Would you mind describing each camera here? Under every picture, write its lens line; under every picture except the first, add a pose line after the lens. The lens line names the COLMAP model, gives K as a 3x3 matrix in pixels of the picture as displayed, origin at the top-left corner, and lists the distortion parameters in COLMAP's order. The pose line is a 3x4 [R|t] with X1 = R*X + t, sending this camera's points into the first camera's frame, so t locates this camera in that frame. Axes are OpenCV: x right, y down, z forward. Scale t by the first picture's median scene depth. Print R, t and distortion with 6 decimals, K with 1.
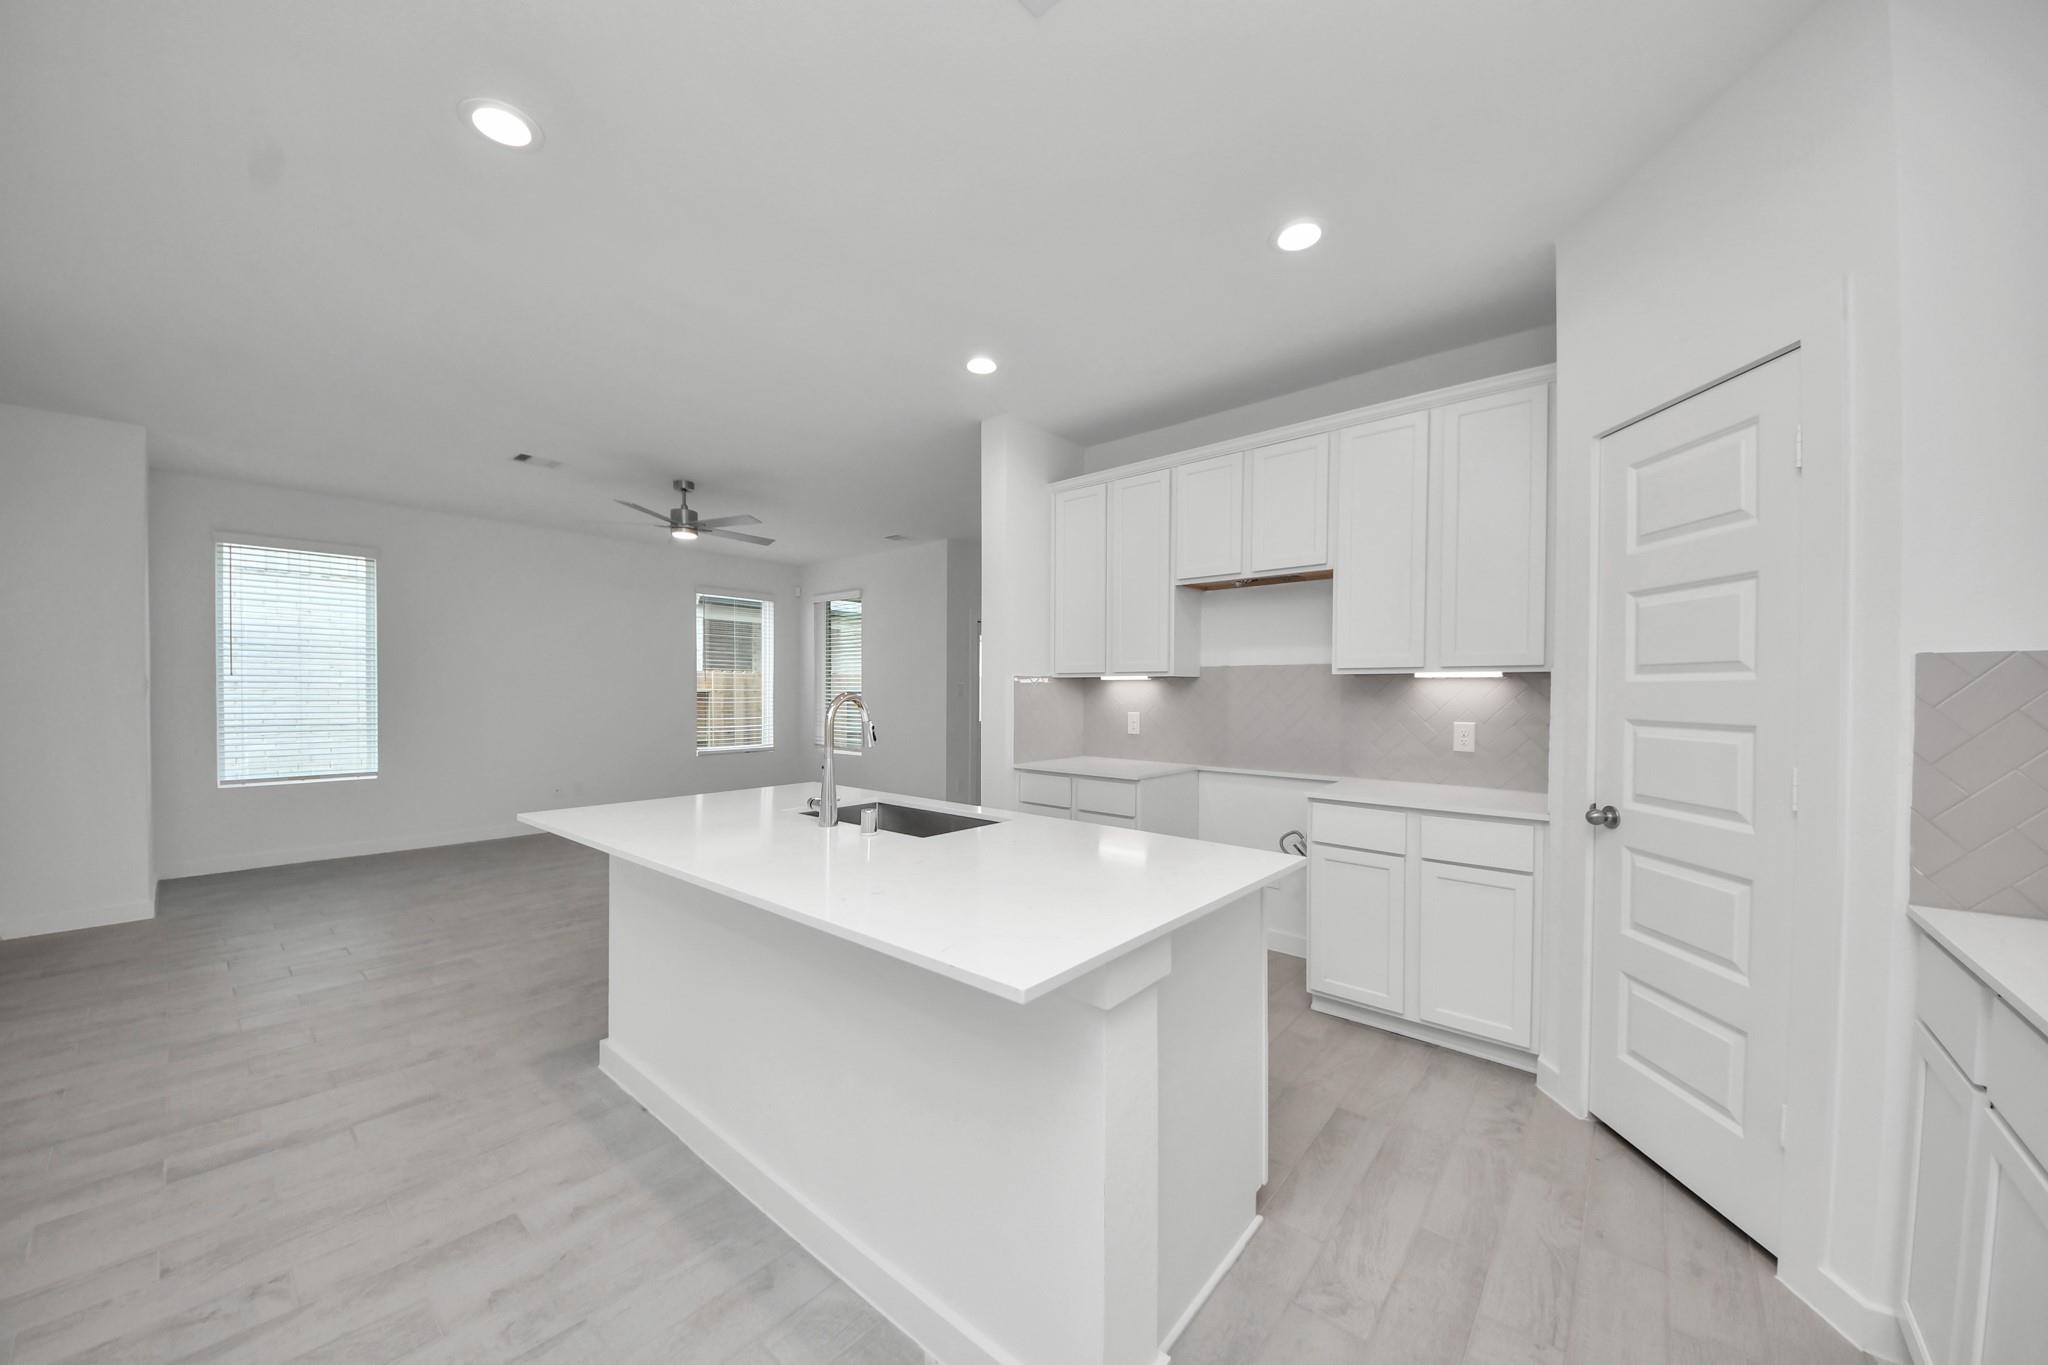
lens RADIAL K [[725.0, 0, 1011.9], [0, 725.0, 690.2], [0, 0, 1]] dist [0.008304, -0.006666]
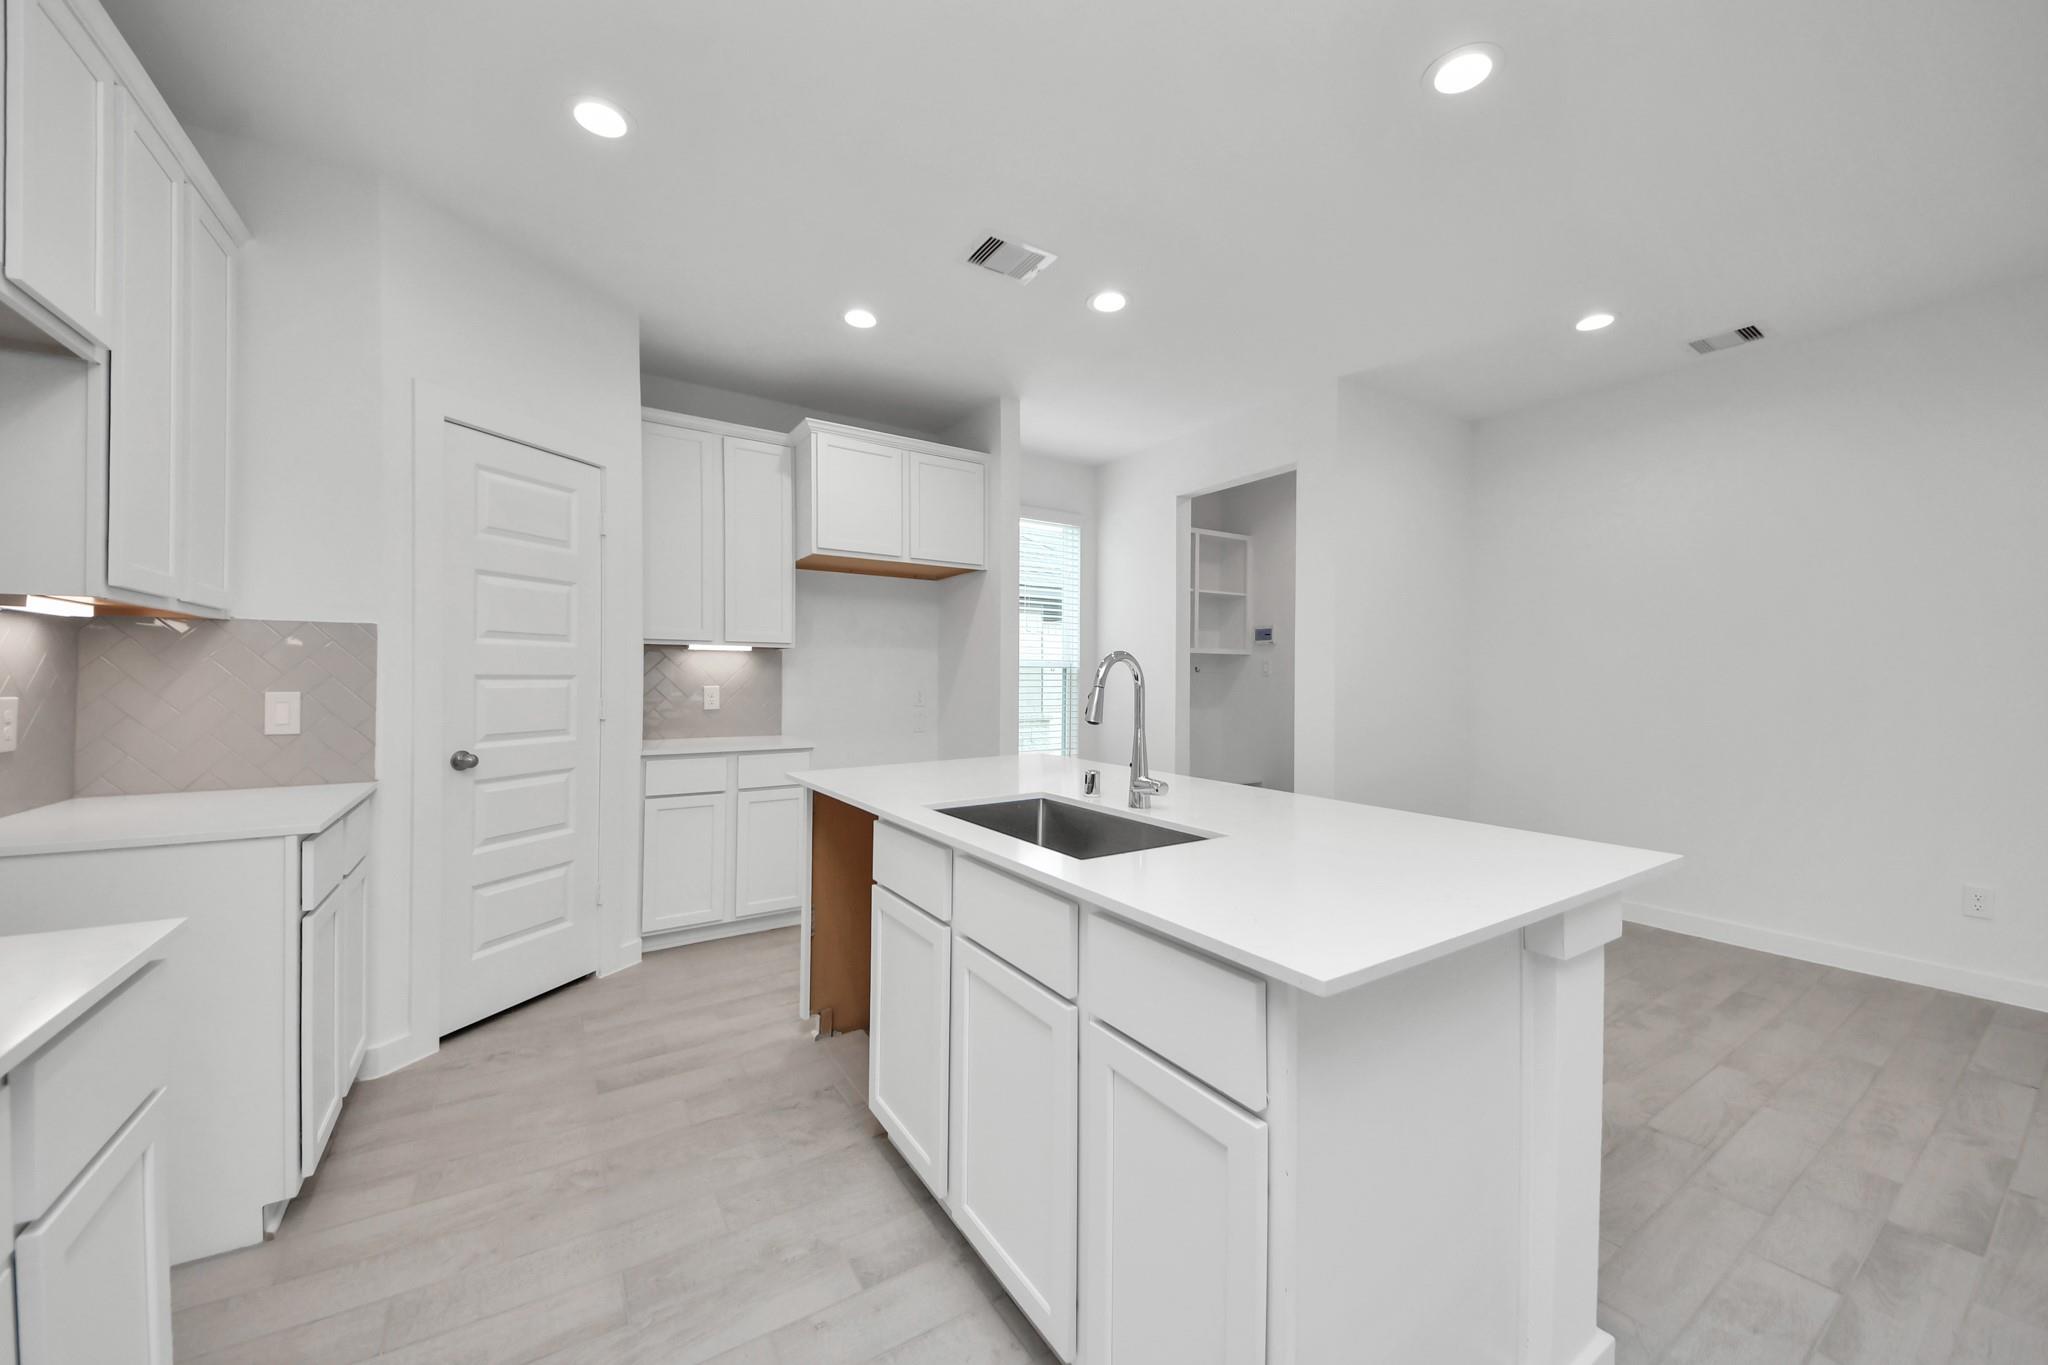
lens RADIAL K [[755.2, 0, 1018.6], [0, 755.2, 670.3], [0, 0, 1]] dist [-0.009210, -0.002228]
pose [[-0.960825, -0.003901, 0.277129, -0.246980], [-0.005406, 0.999974, -0.004668, 0.021383], [-0.277104, -0.005984, -0.960821, 1.301046]]
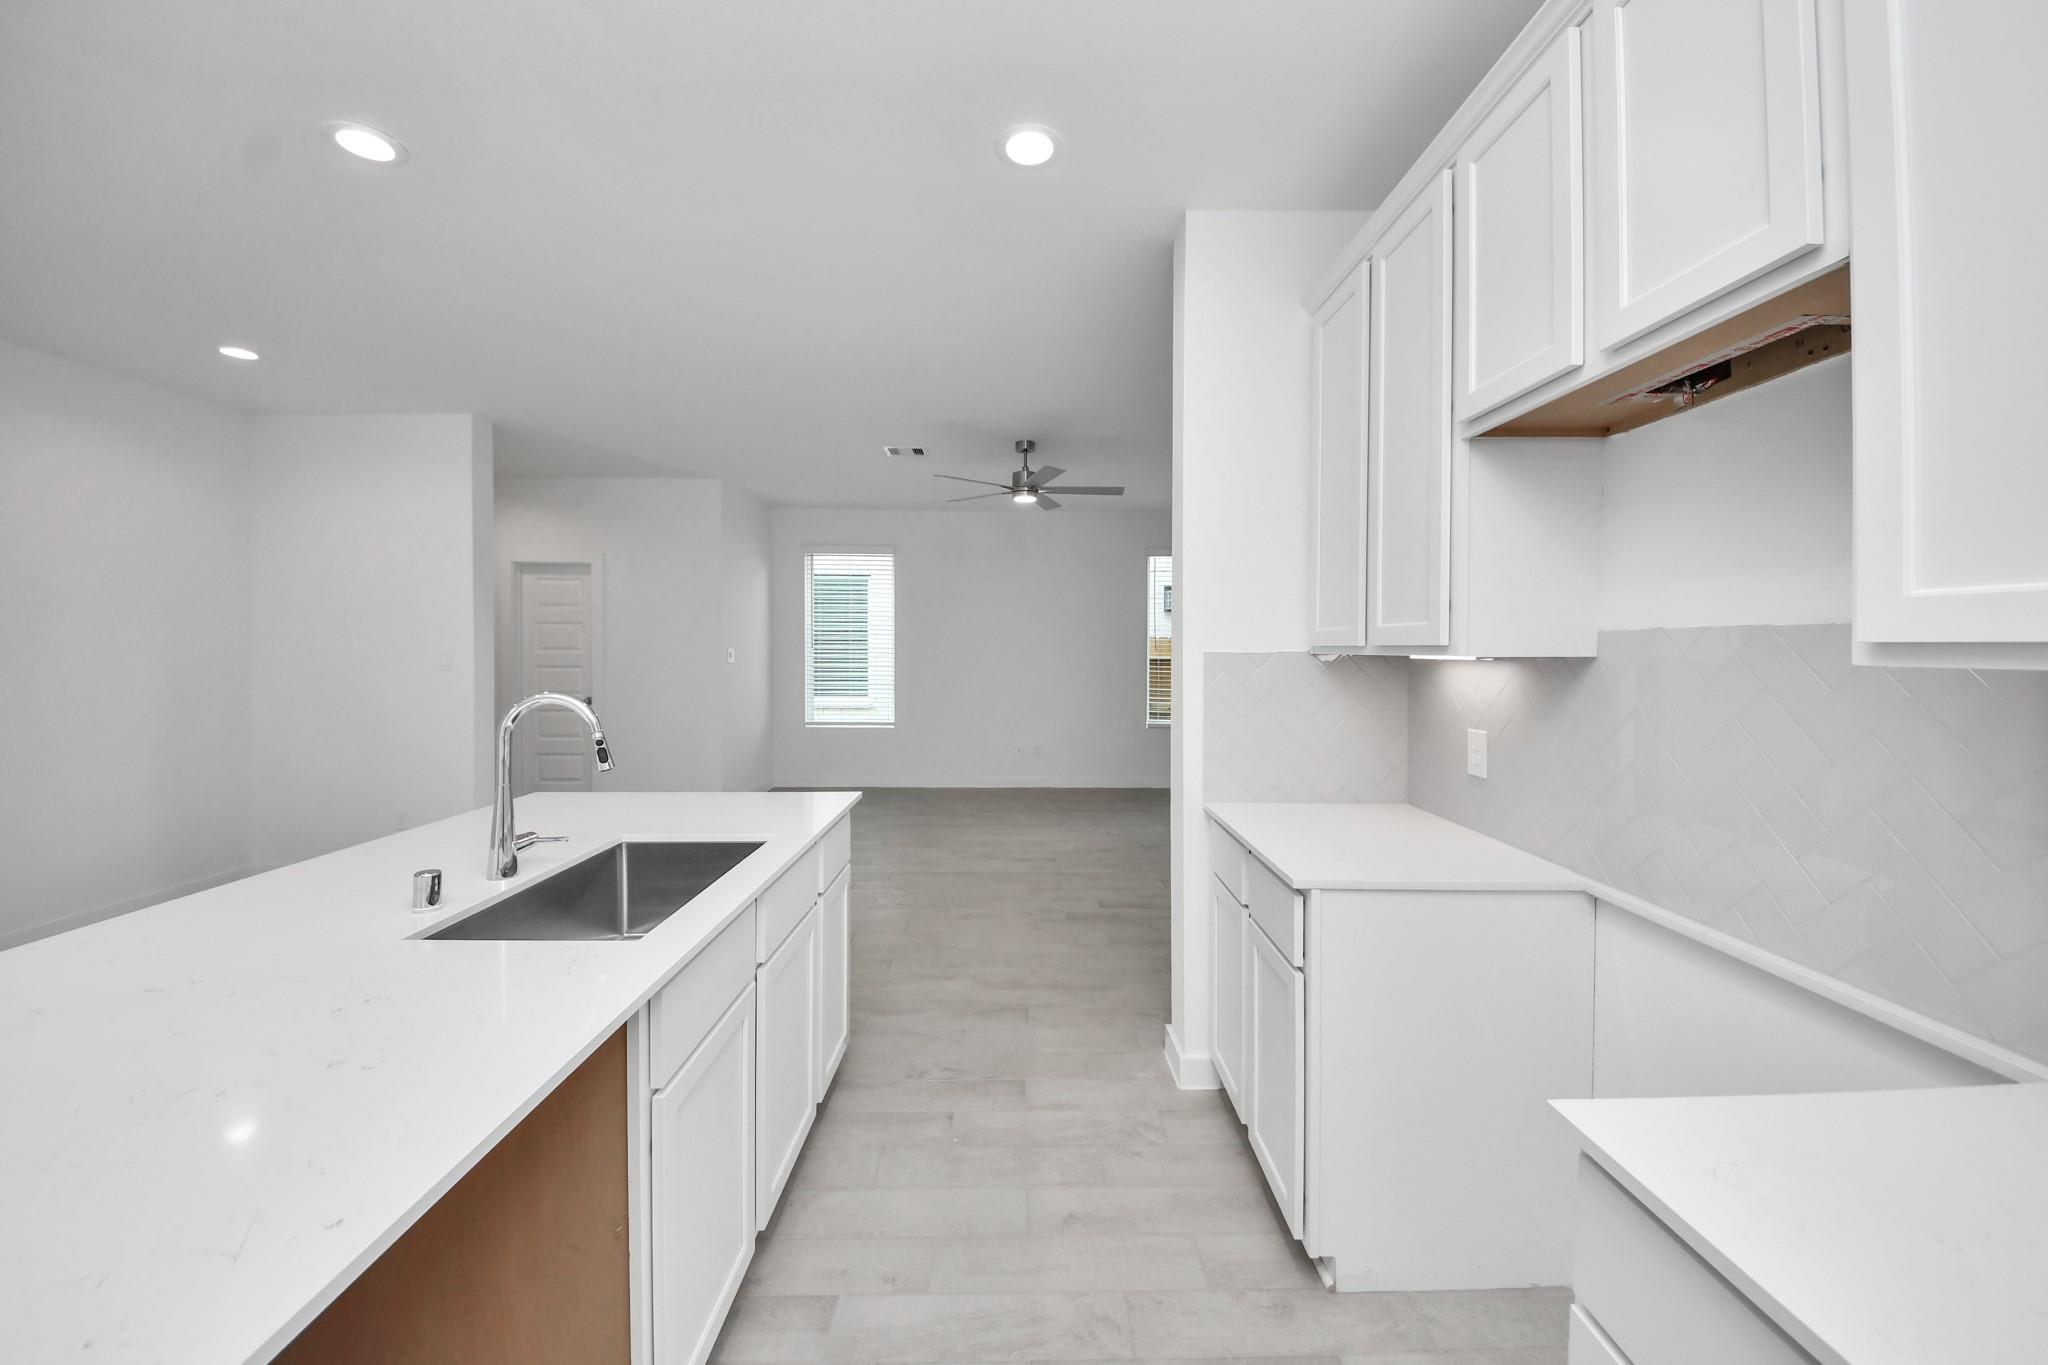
lens RADIAL K [[725.0, 0, 1029.2], [0, 725.0, 651.6], [0, 0, 1]] dist [0.008304, -0.006666]
pose [[0.670300, 0.003597, -0.742082, 0.429426], [-0.004251, 0.999990, 0.001007, -0.025608], [0.742078, 0.002480, 0.670308, 0.627134]]
